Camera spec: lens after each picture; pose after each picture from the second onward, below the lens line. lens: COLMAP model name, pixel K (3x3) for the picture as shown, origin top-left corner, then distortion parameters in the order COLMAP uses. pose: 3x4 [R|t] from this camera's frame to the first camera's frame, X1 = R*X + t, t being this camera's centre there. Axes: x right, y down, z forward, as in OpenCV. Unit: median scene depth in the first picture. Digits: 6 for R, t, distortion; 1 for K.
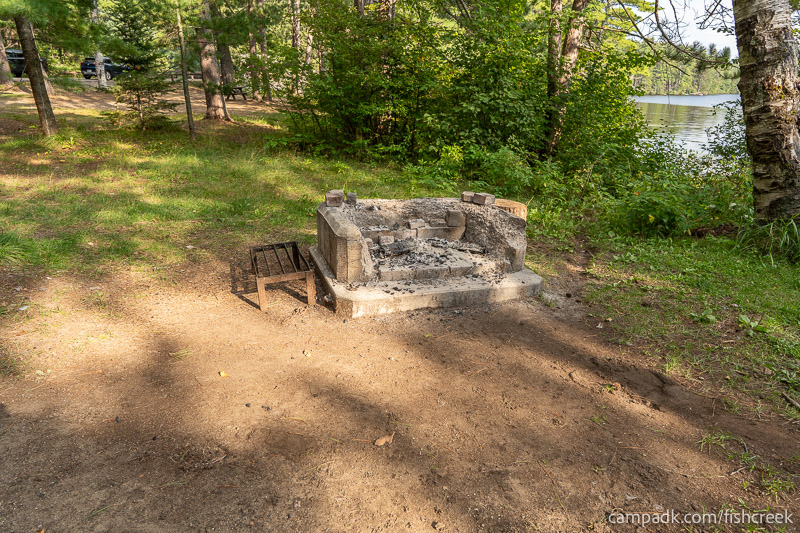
lens RADIAL K [[534.2, 0, 400.0], [0, 534.2, 266.5], [0, 0, 1]] dist [-0.004844, 0.005802]
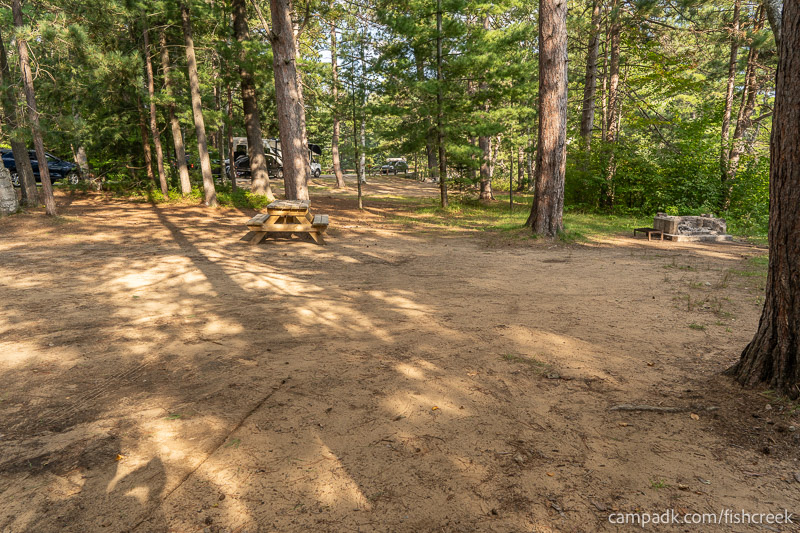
lens RADIAL K [[534.2, 0, 400.0], [0, 534.2, 266.5], [0, 0, 1]] dist [-0.004844, 0.005802]
pose [[0.968537, 0.013478, -0.248503, -0.312282], [-0.051073, 0.988044, -0.145468, 0.273932], [0.243571, 0.153583, 0.957646, -0.915259]]
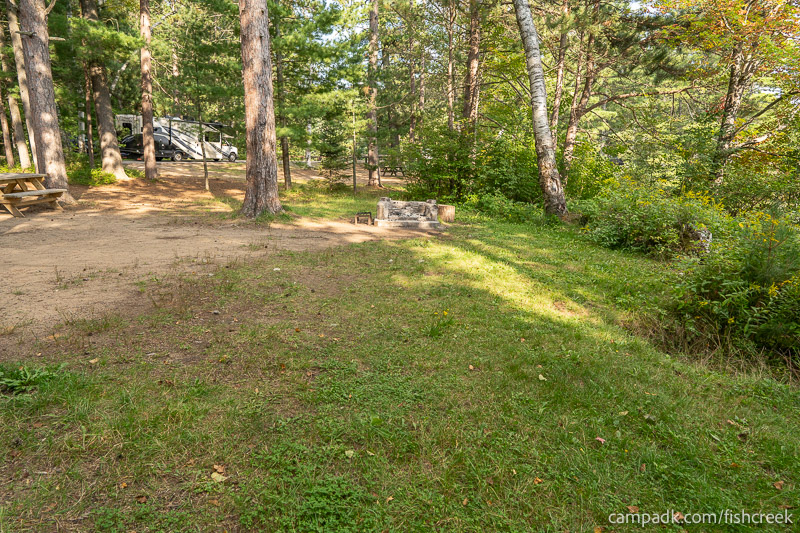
lens RADIAL K [[534.2, 0, 400.0], [0, 534.2, 266.5], [0, 0, 1]] dist [-0.004844, 0.005802]
pose [[0.952956, 0.054575, -0.298155, 0.346680], [-0.095681, 0.987526, -0.125053, 0.241591], [0.287611, 0.147698, 0.946290, -0.710853]]
